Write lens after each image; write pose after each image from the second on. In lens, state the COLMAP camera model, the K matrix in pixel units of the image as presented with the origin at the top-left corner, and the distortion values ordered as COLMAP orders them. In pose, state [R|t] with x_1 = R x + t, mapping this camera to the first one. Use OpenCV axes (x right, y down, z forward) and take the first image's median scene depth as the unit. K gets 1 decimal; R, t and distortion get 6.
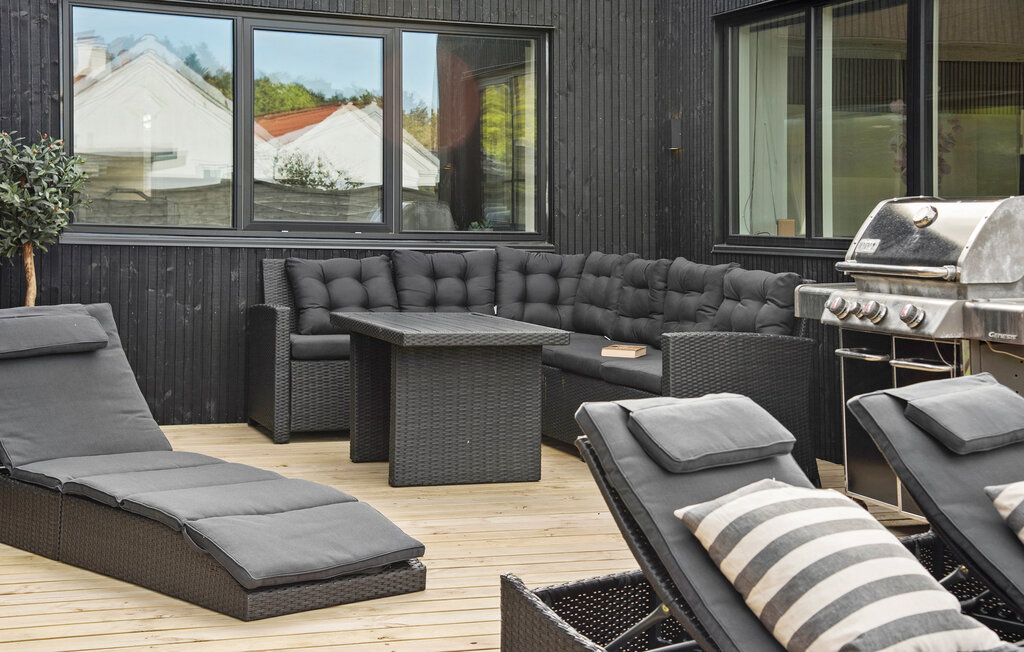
lens RADIAL K [[1617.5, 0, 512.0], [0, 1617.5, 326.0], [0, 0, 1]] dist [0.008315, 0.118227]
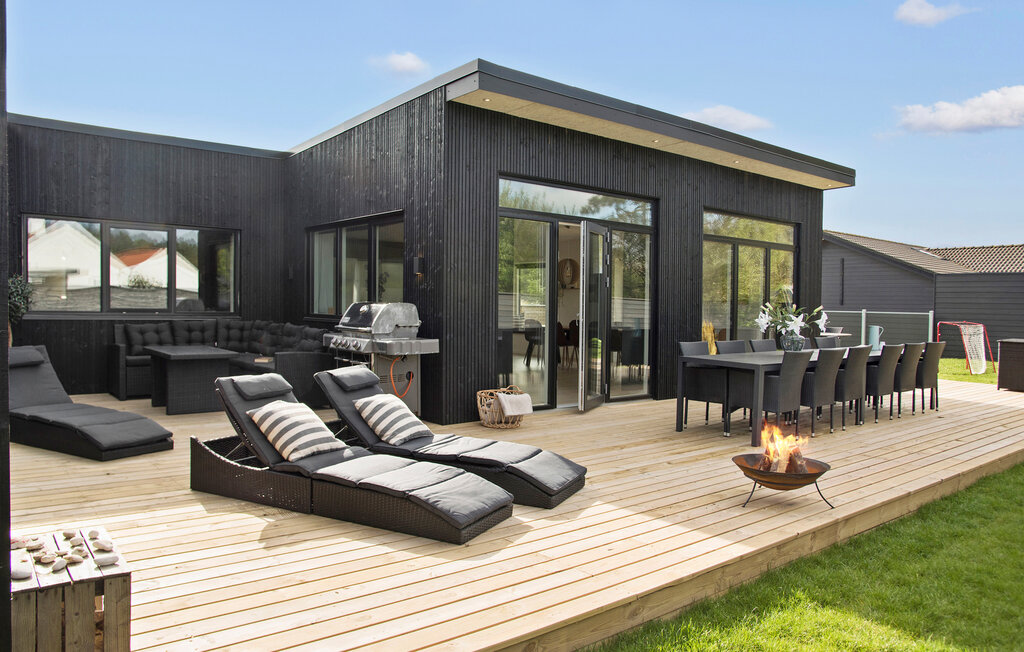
lens RADIAL K [[733.0, 0, 511.6], [0, 733.0, 344.0], [0, 0, 1]] dist [-0.088479, 0.003428]
pose [[0.942617, -0.018434, 0.333365, 0.061943], [0.019149, 0.999816, 0.001141, -0.003583], [-0.333325, 0.005308, 0.942797, -0.244163]]
